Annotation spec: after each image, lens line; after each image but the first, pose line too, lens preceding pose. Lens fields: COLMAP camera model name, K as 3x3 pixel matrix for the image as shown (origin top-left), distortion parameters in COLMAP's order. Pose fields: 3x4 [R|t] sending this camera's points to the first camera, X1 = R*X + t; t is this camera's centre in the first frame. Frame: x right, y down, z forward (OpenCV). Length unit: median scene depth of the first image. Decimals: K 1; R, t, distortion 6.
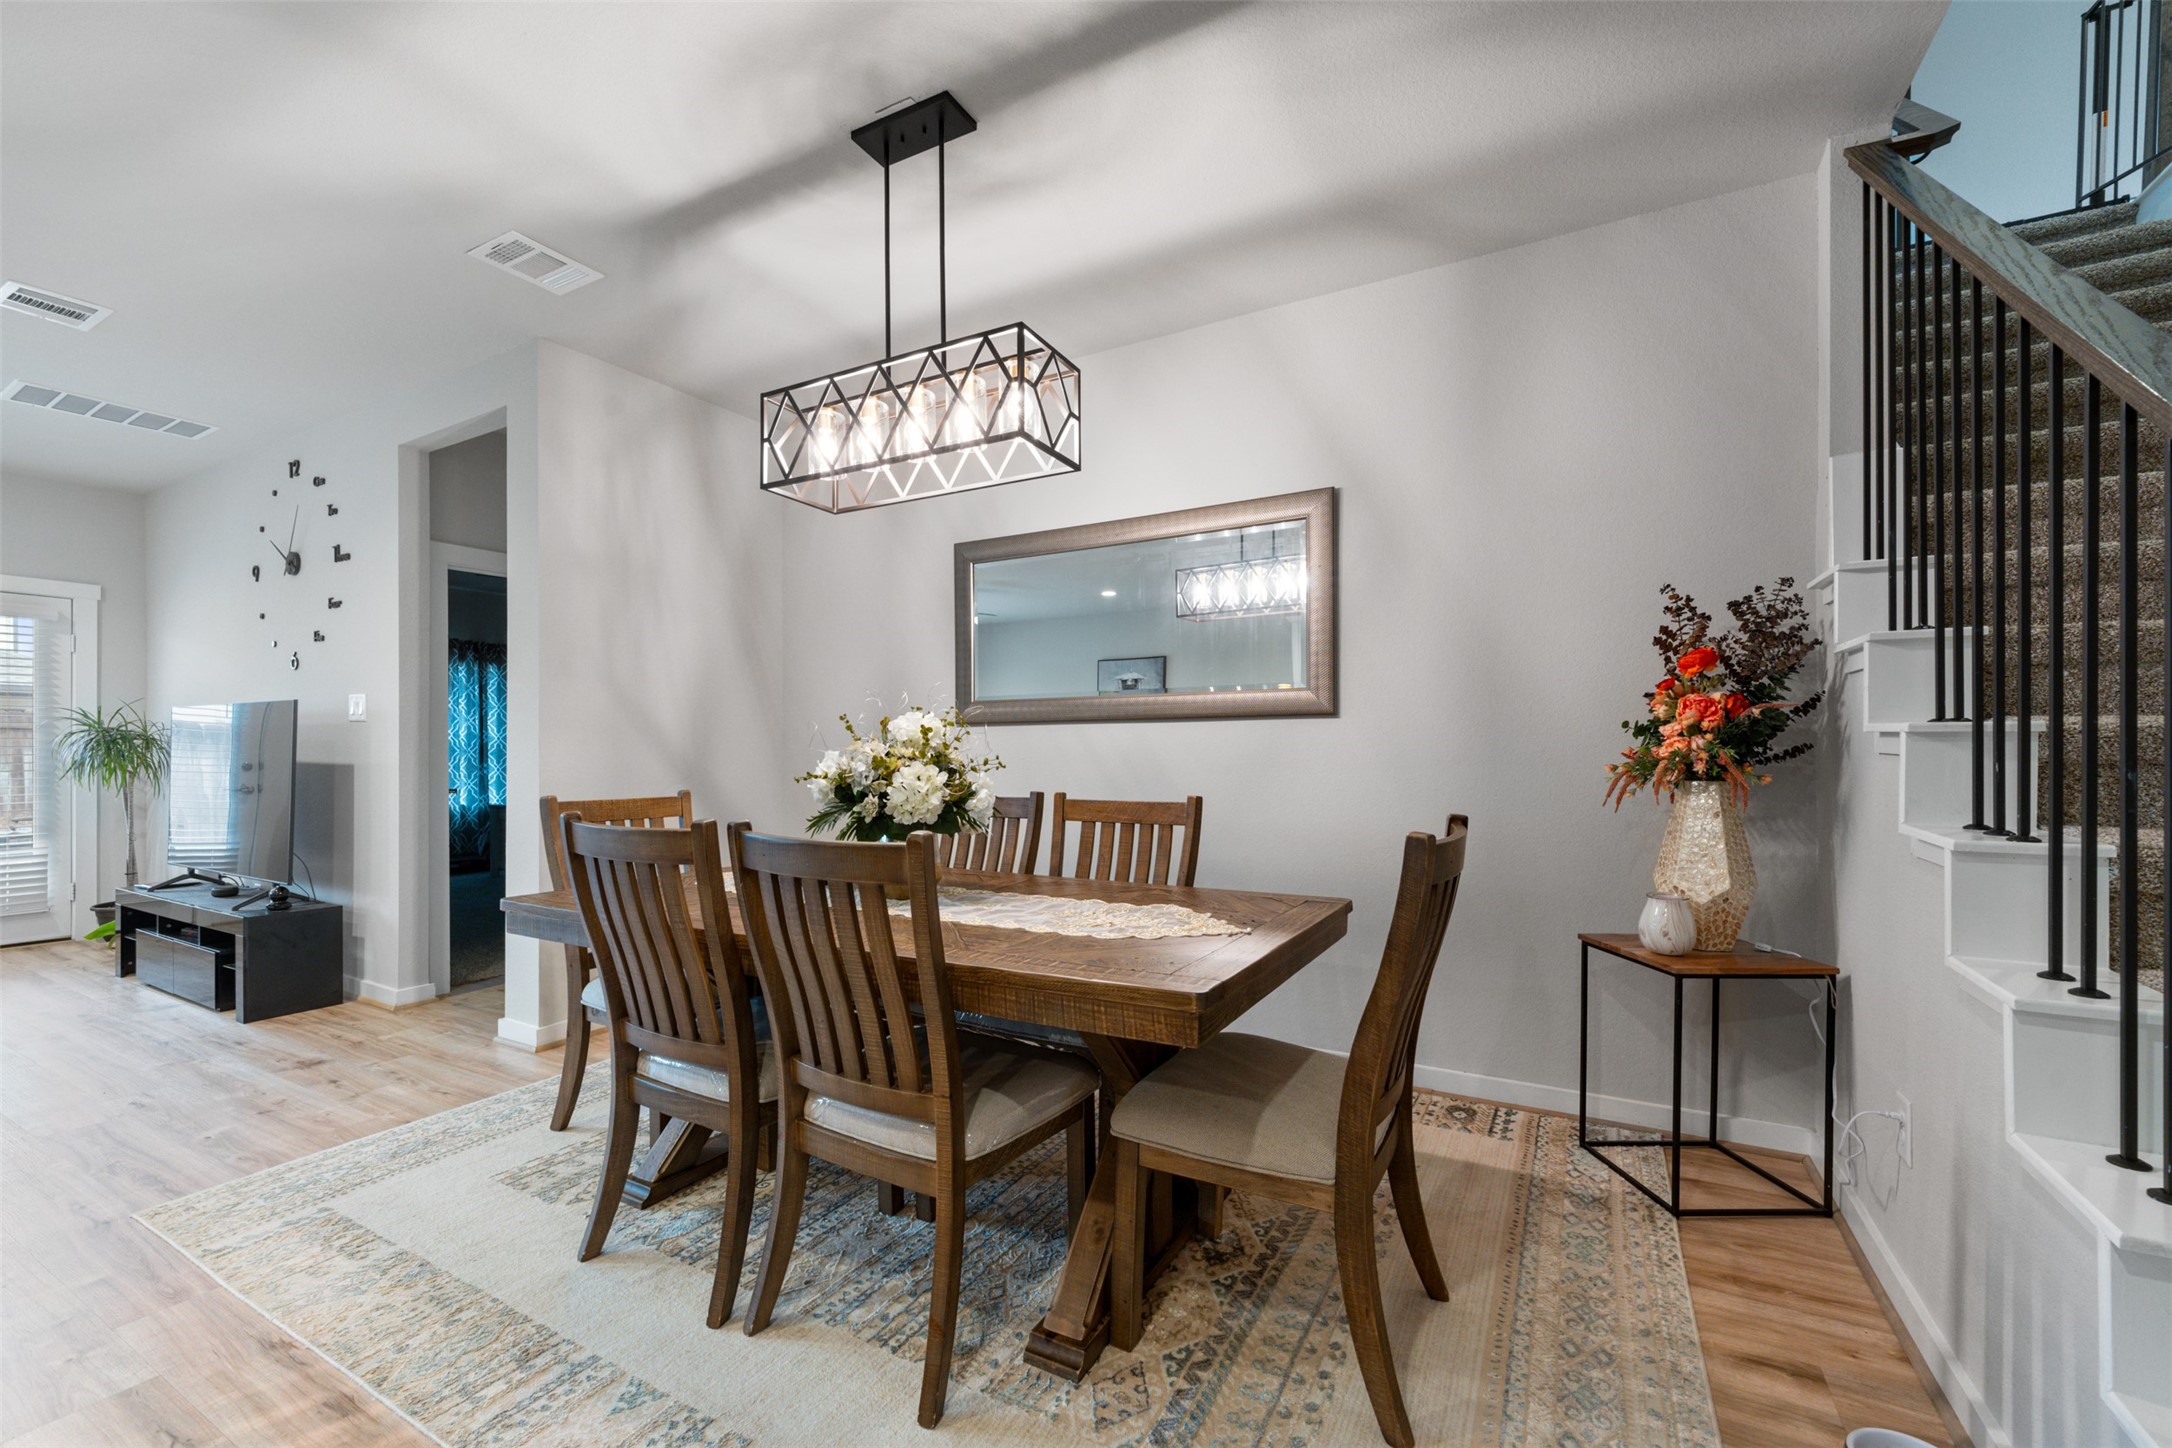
lens RADIAL K [[892.9, 0, 1089.2], [0, 892.9, 748.4], [0, 0, 1]] dist [0.001212, 0.000503]
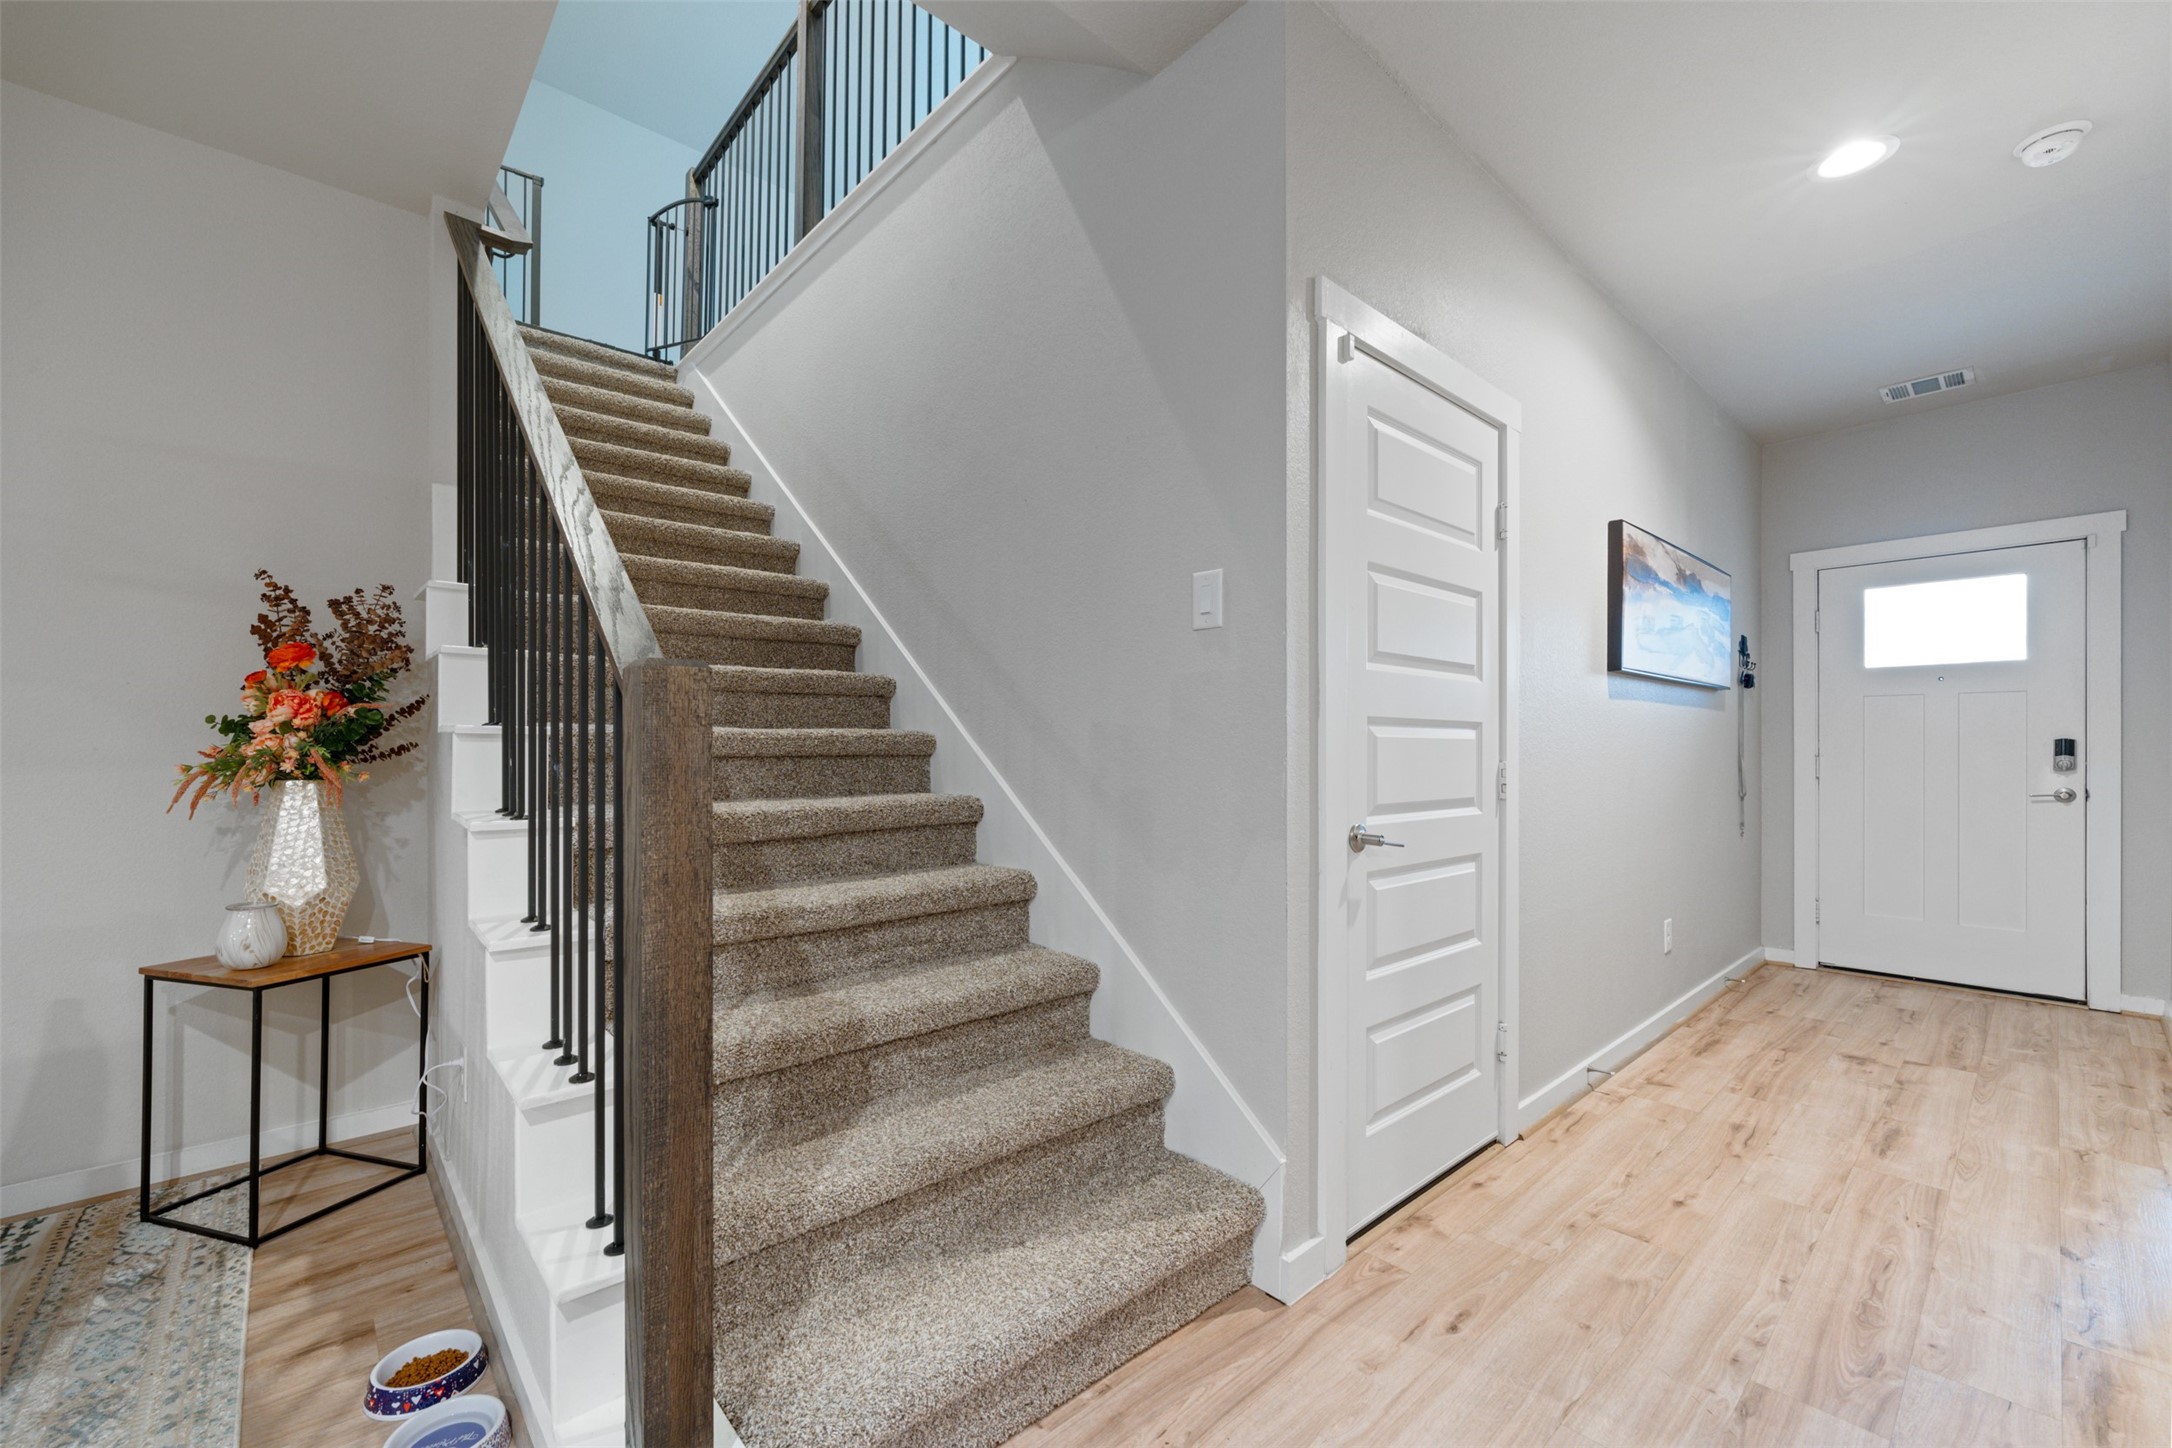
lens RADIAL K [[879.1, 0, 1079.6], [0, 879.1, 746.2], [0, 0, 1]] dist [-0.000392, -0.000200]
pose [[0.324457, 0.003663, 0.945893, 0.060910], [-0.004380, 0.999988, -0.002371, -0.001890], [-0.945890, -0.003374, 0.324469, -0.106599]]
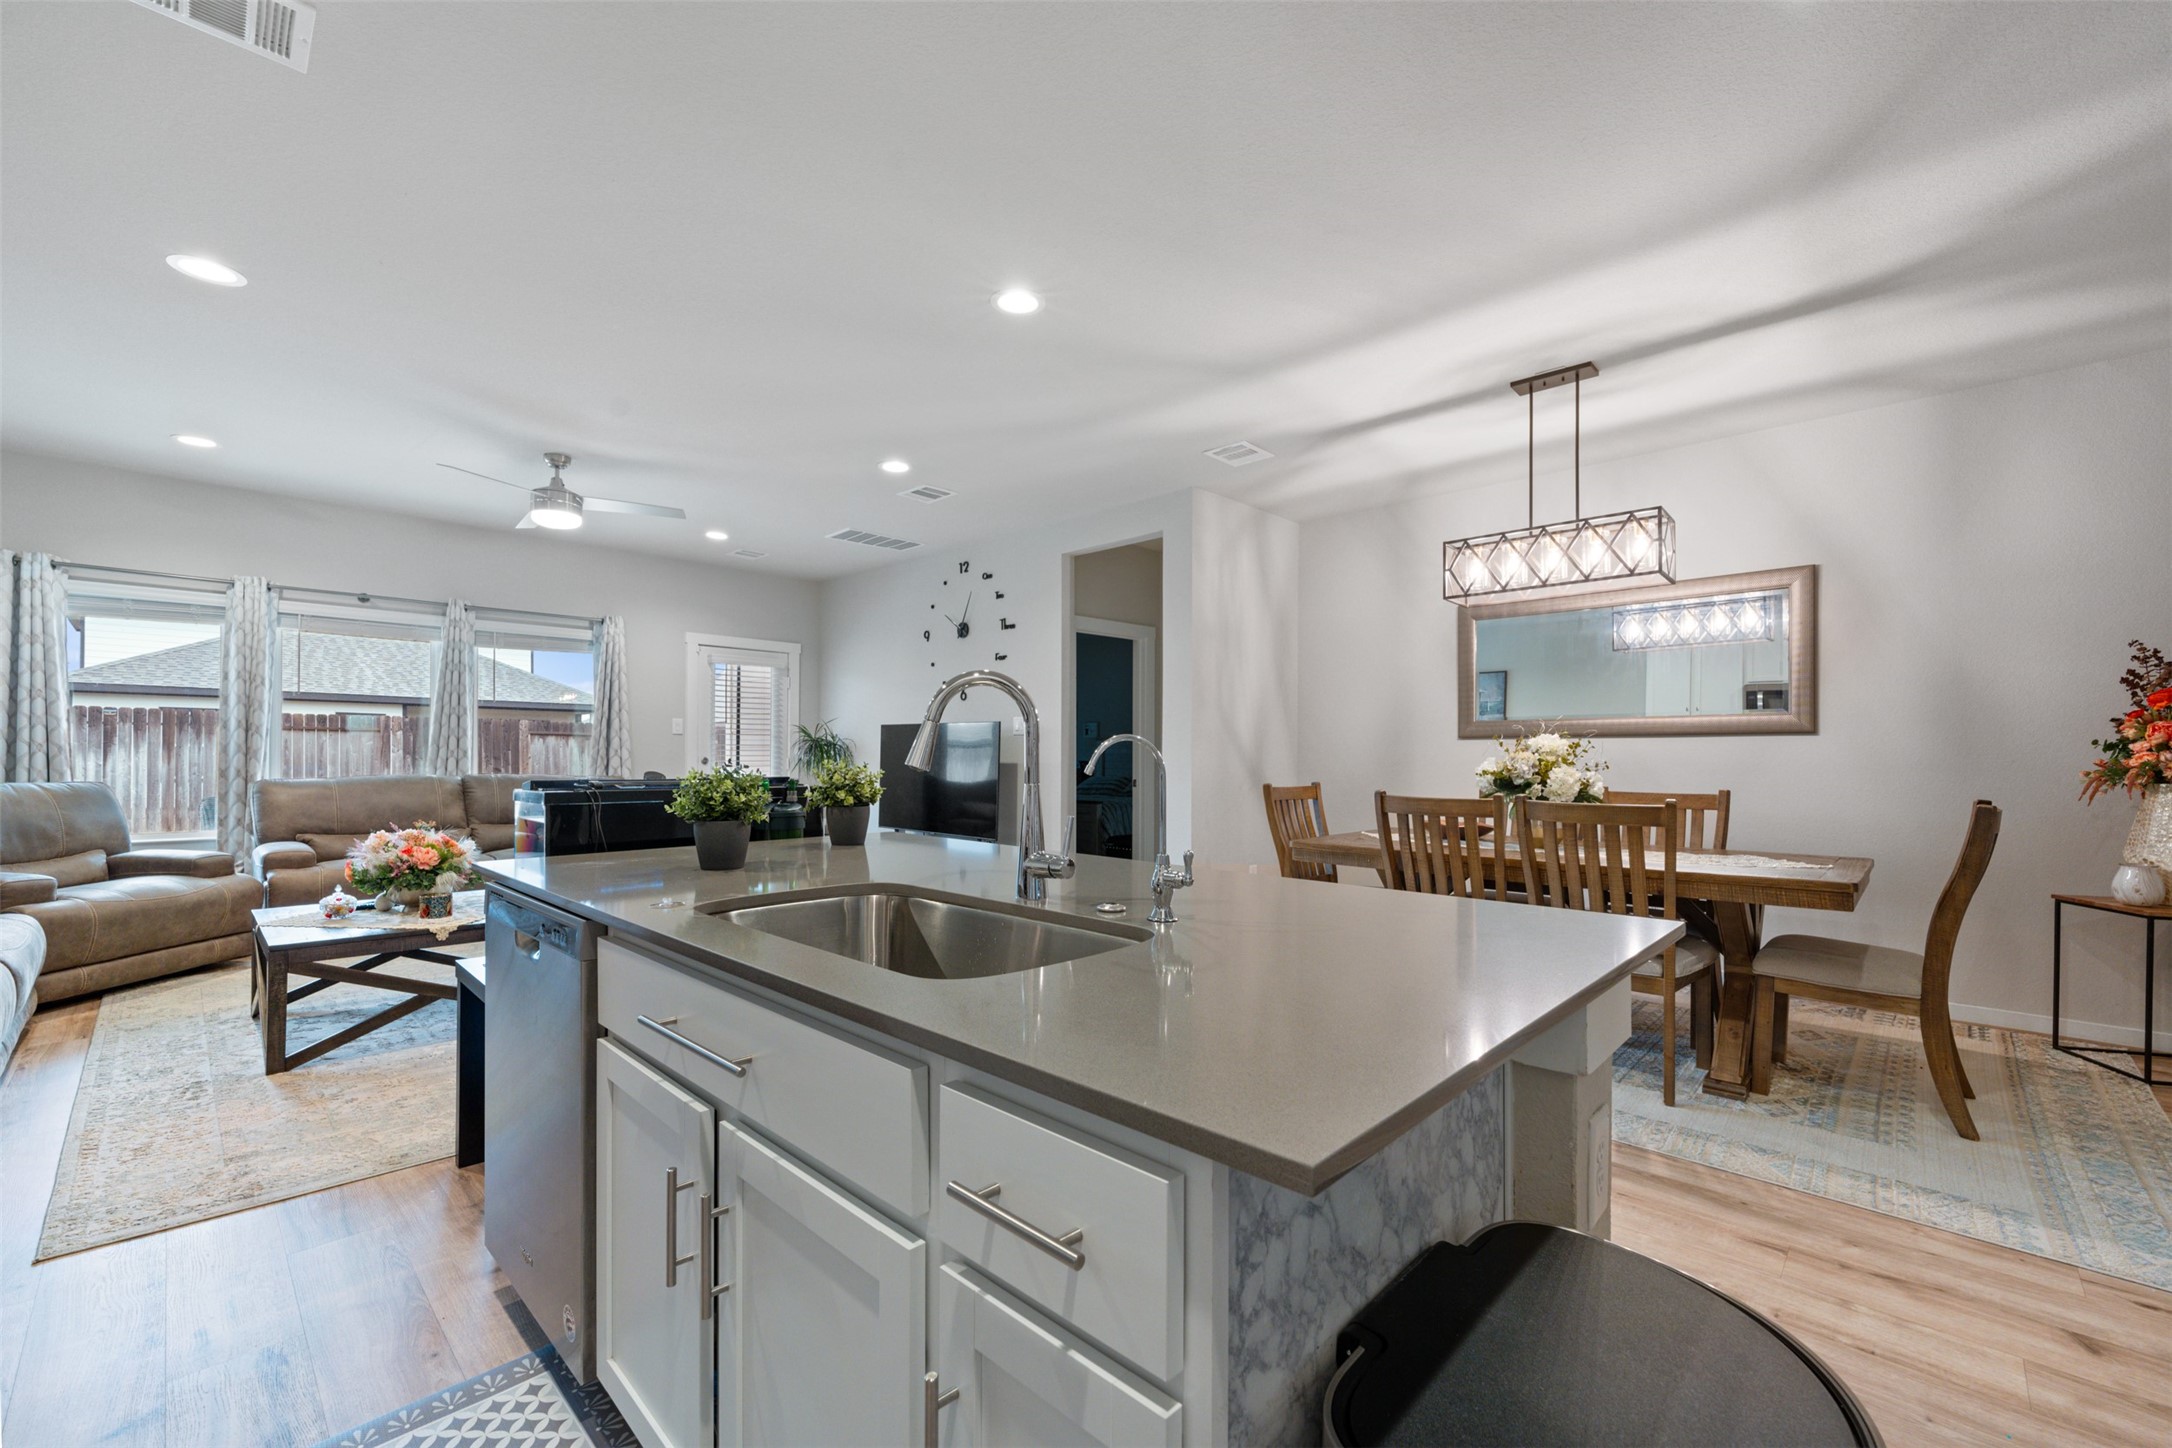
lens RADIAL K [[892.9, 0, 1089.2], [0, 892.9, 748.4], [0, 0, 1]] dist [0.001212, 0.000503]
pose [[0.966956, 0.004242, -0.254909, -0.579974], [-0.005762, 0.999970, -0.005219, -0.001360], [0.254879, 0.006515, 0.966951, -0.770195]]
